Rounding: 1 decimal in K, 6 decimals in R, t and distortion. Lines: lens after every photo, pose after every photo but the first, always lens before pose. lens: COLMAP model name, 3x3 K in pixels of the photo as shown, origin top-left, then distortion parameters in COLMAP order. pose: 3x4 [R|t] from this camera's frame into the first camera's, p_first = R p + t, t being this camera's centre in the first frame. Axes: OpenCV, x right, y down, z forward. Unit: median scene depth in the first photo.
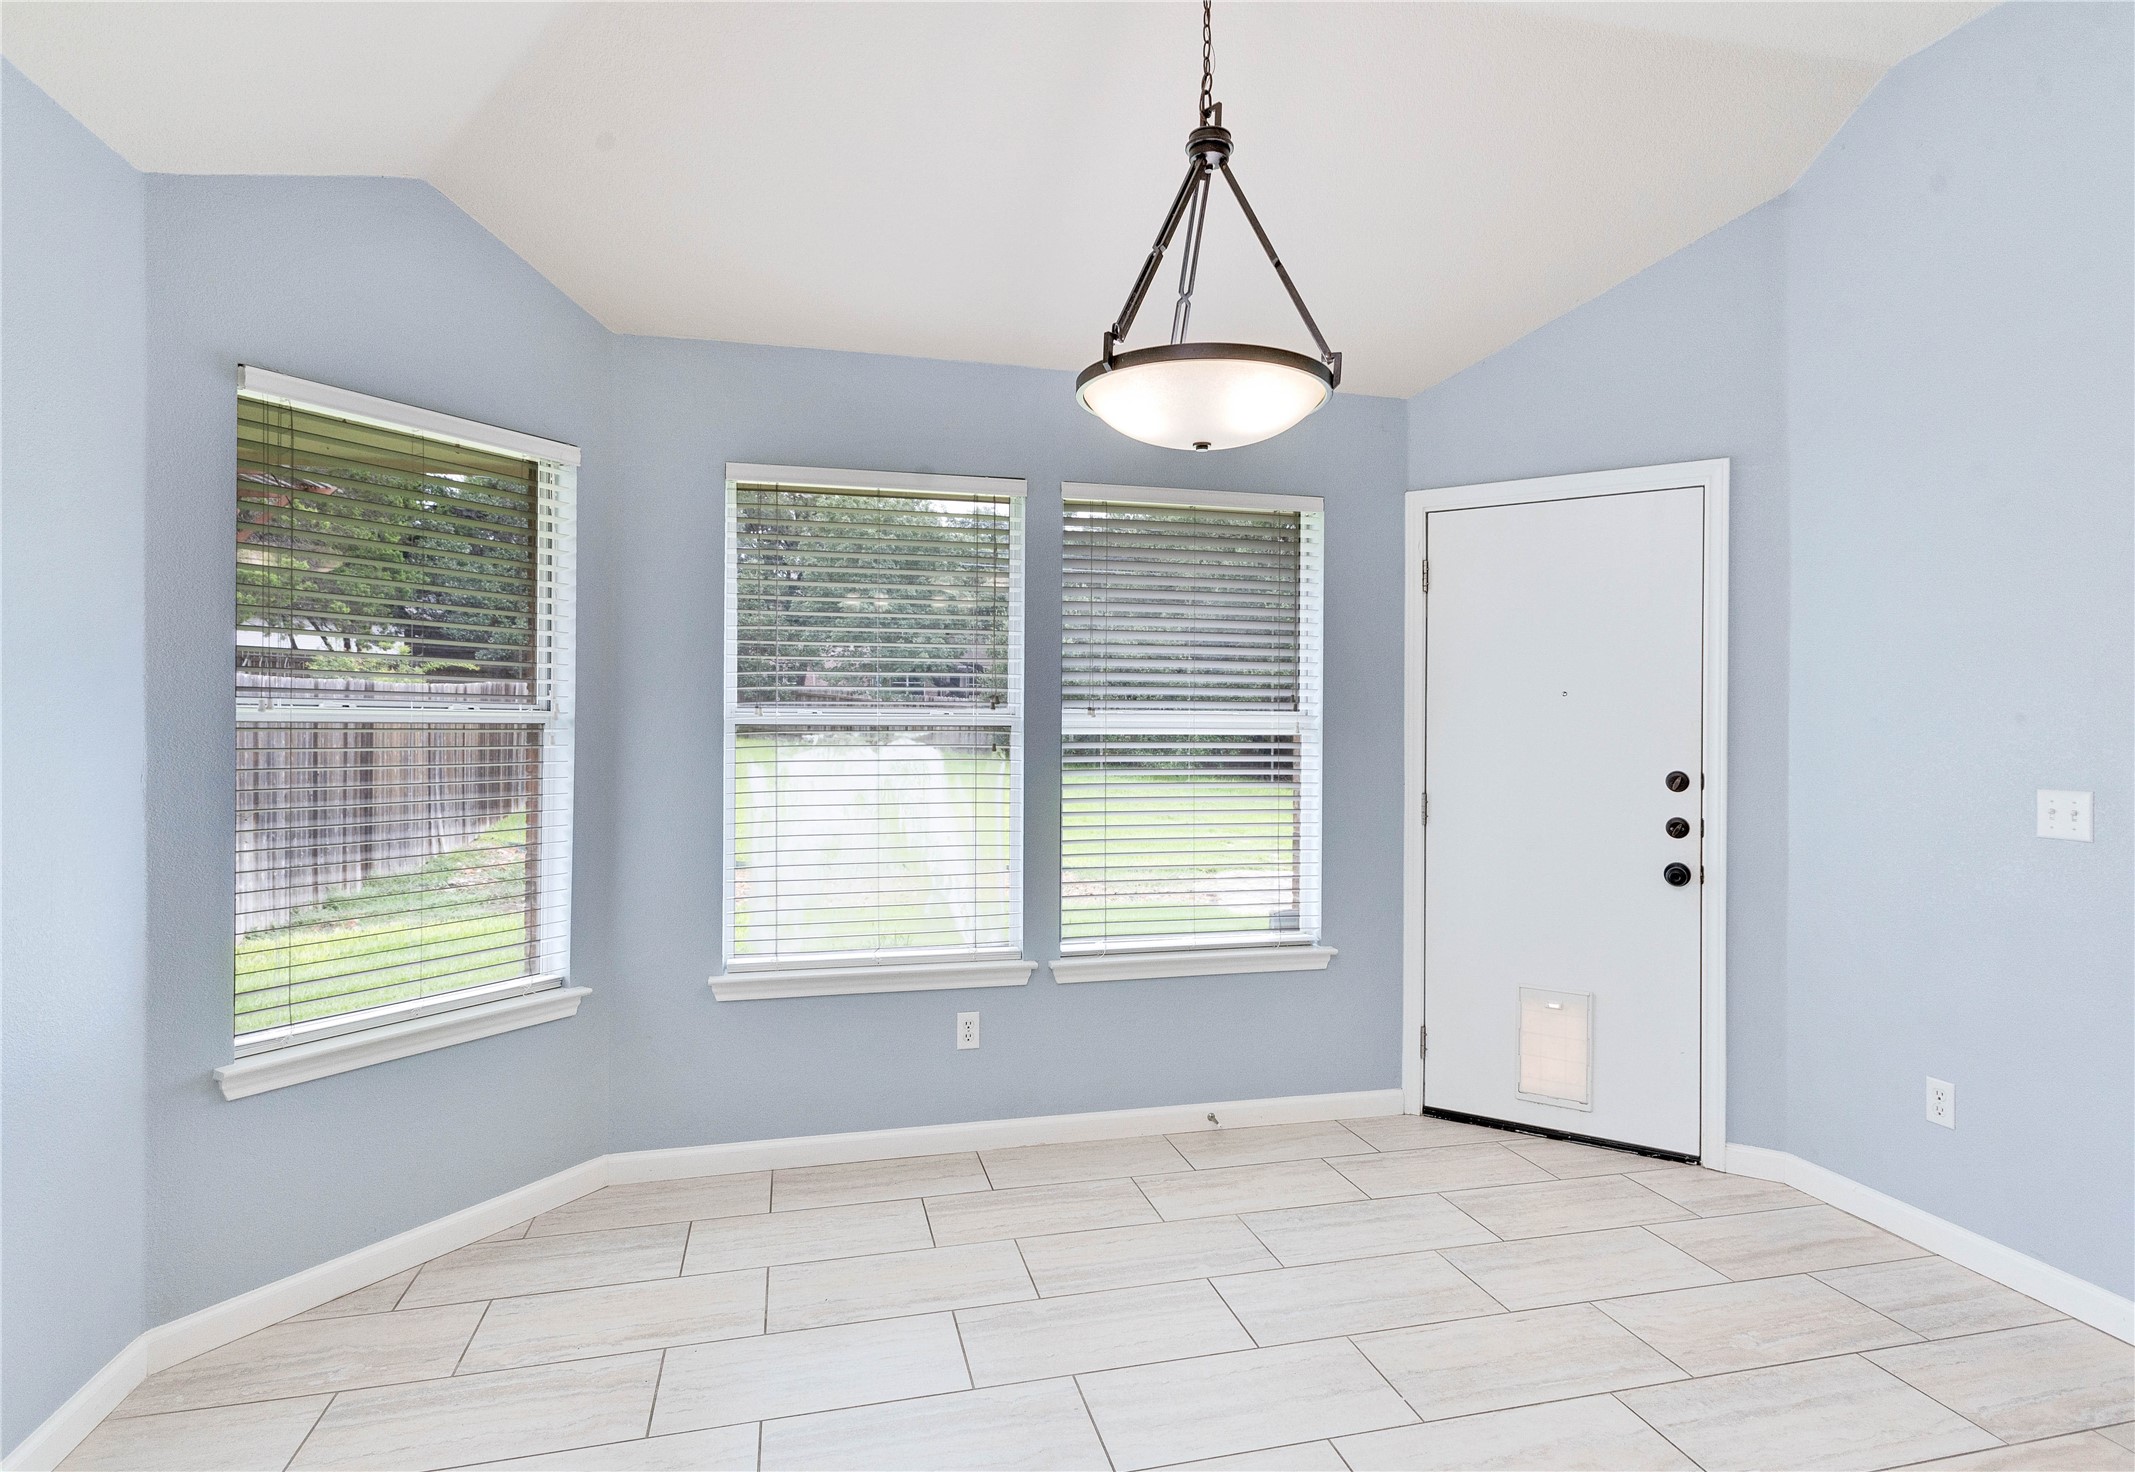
lens RADIAL K [[1092.2, 0, 1064.3], [0, 1092.2, 725.9], [0, 0, 1]] dist [0.001894, -0.000643]
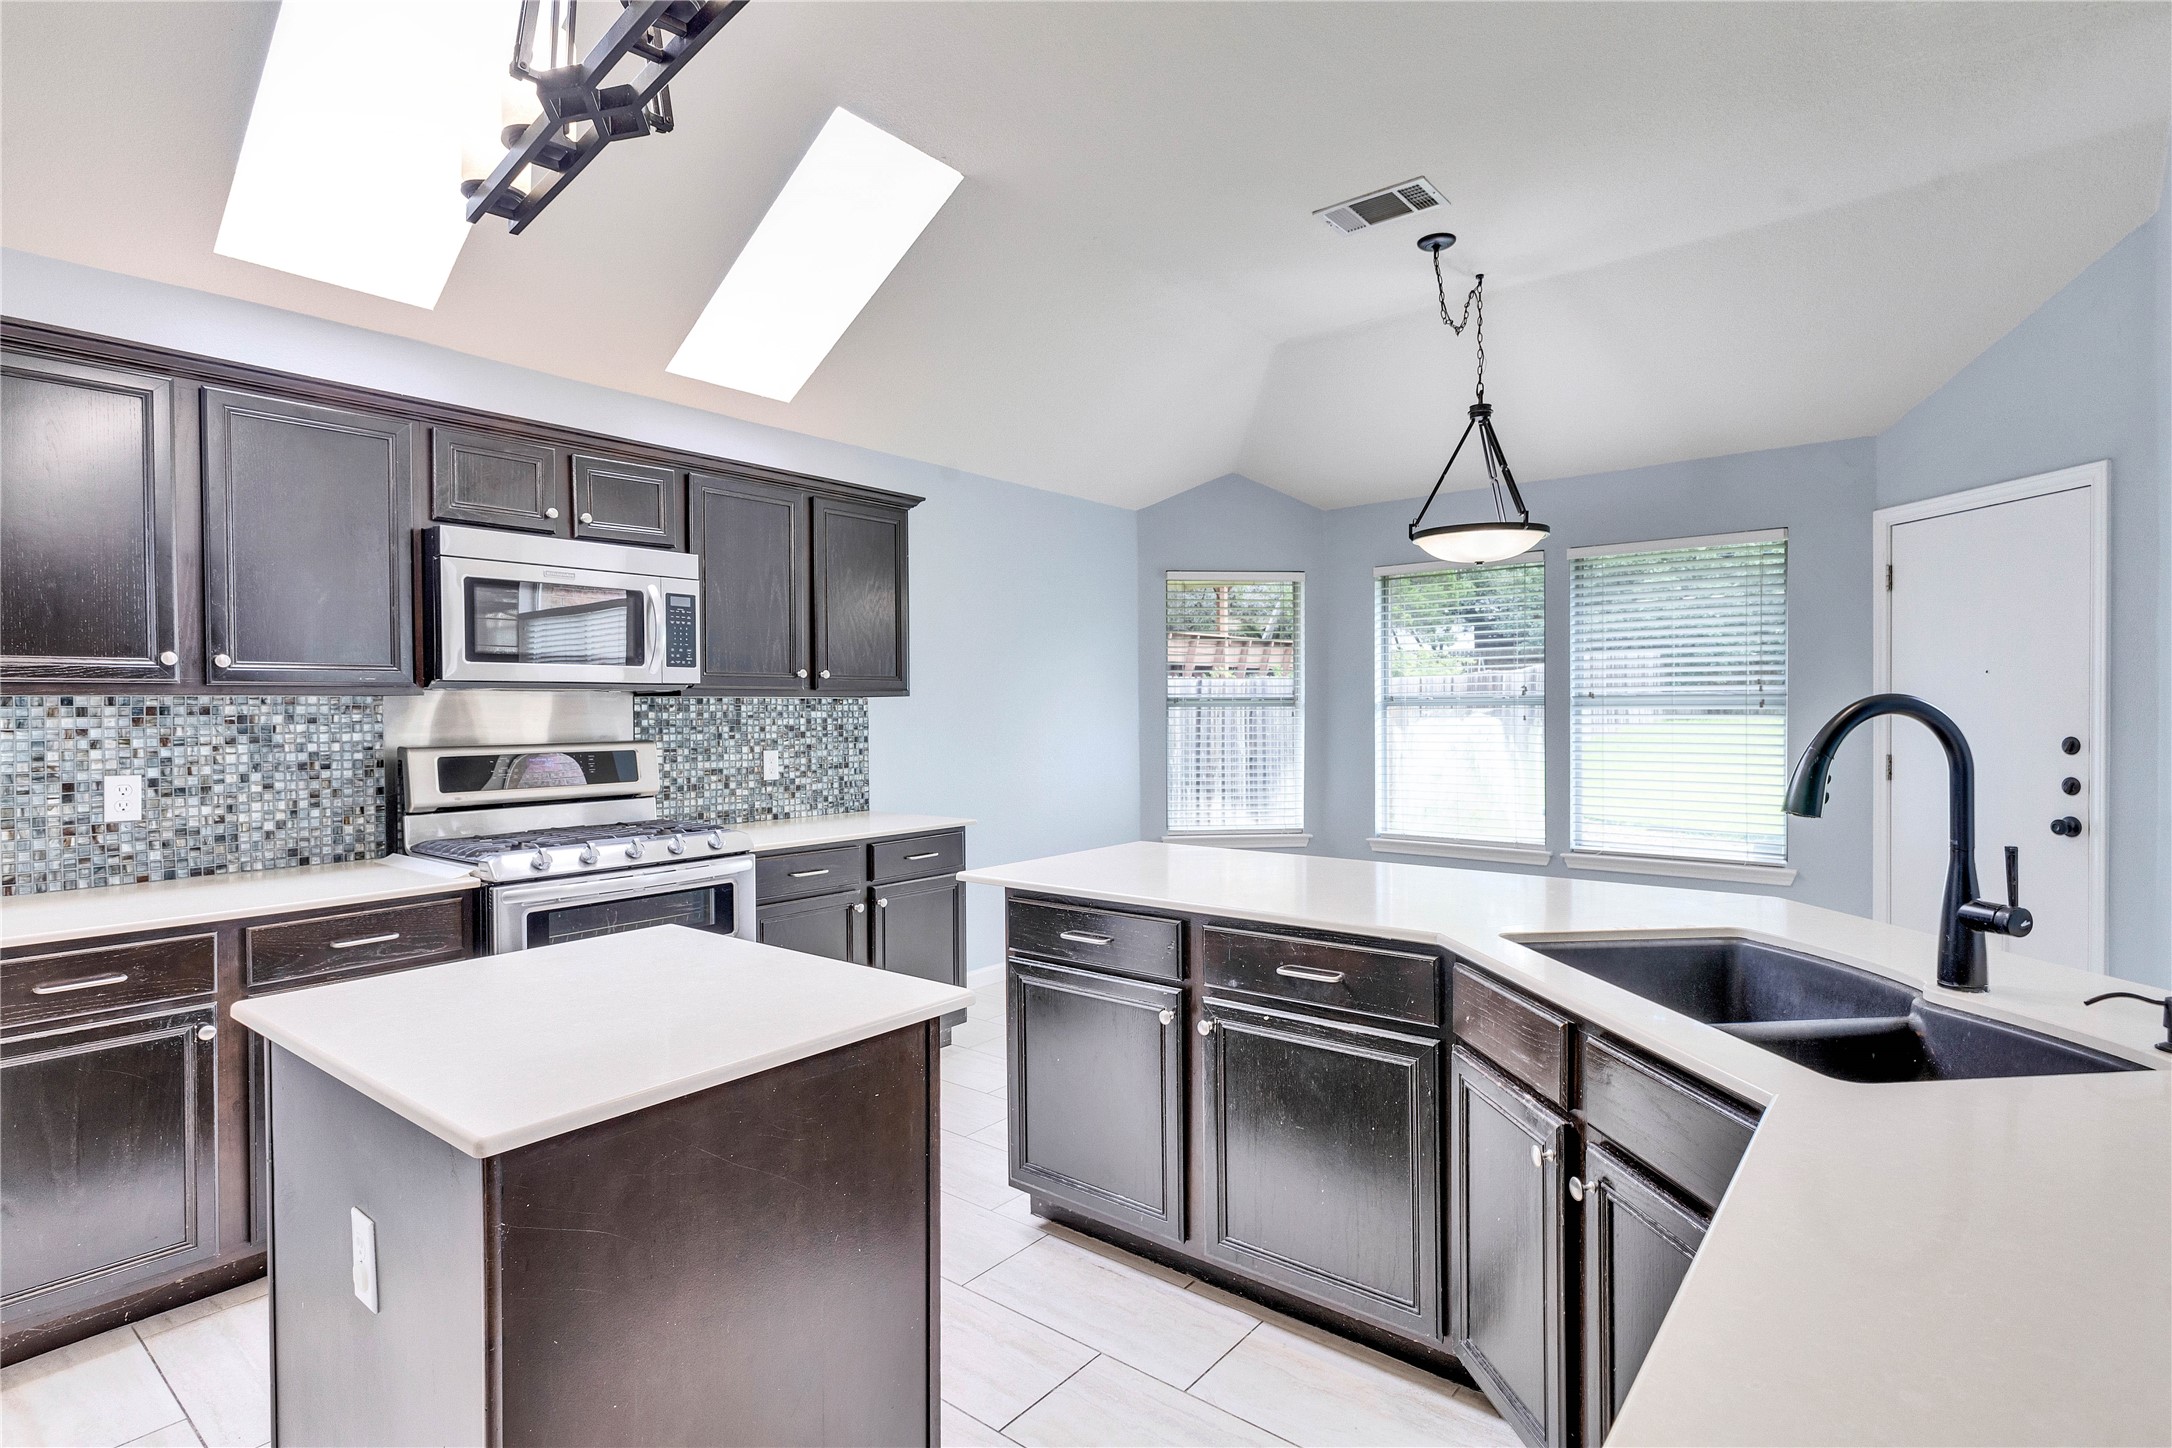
lens RADIAL K [[1074.2, 0, 1081.8], [0, 1074.2, 720.7], [0, 0, 1]] dist [0.000008, -0.000976]
pose [[0.597487, -0.000213, -0.801879, 0.843523], [0.009453, 0.999932, 0.006778, 0.007242], [0.801823, -0.011630, 0.597448, -0.500882]]
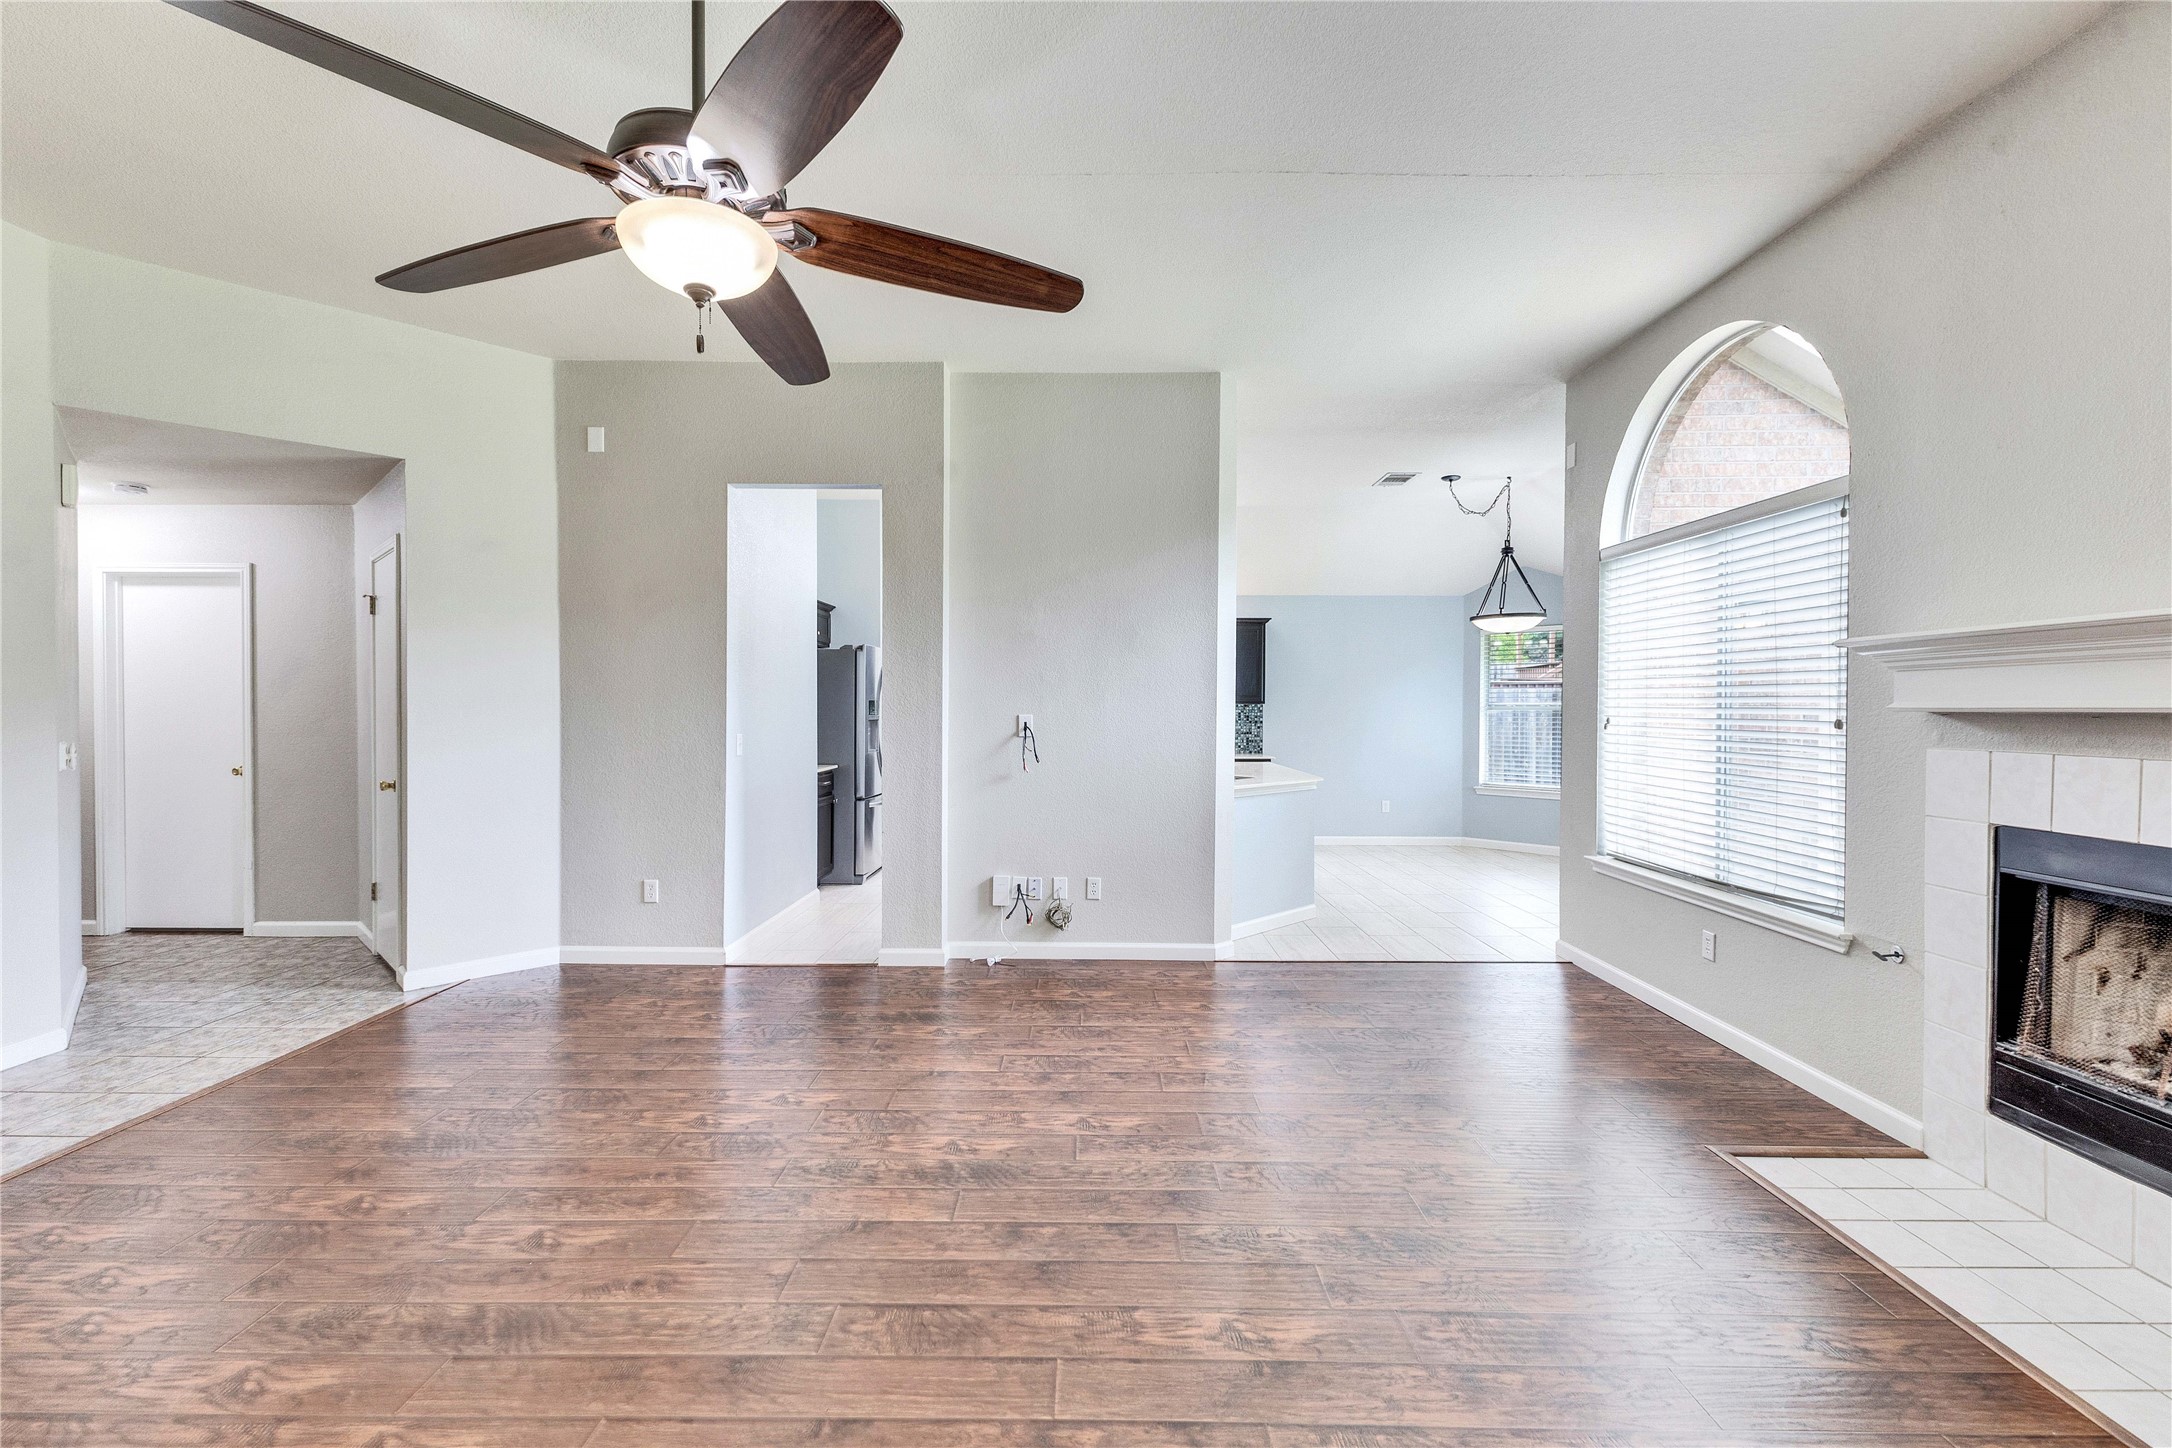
lens RADIAL K [[926.5, 0, 1085.9], [0, 926.5, 725.6], [0, 0, 1]] dist [0.002119, -0.000138]
pose [[-0.247647, 0.011877, -0.968778, 2.327477], [-0.004688, 0.999898, 0.013457, 0.013209], [0.968839, 0.007874, -0.247566, 0.266675]]
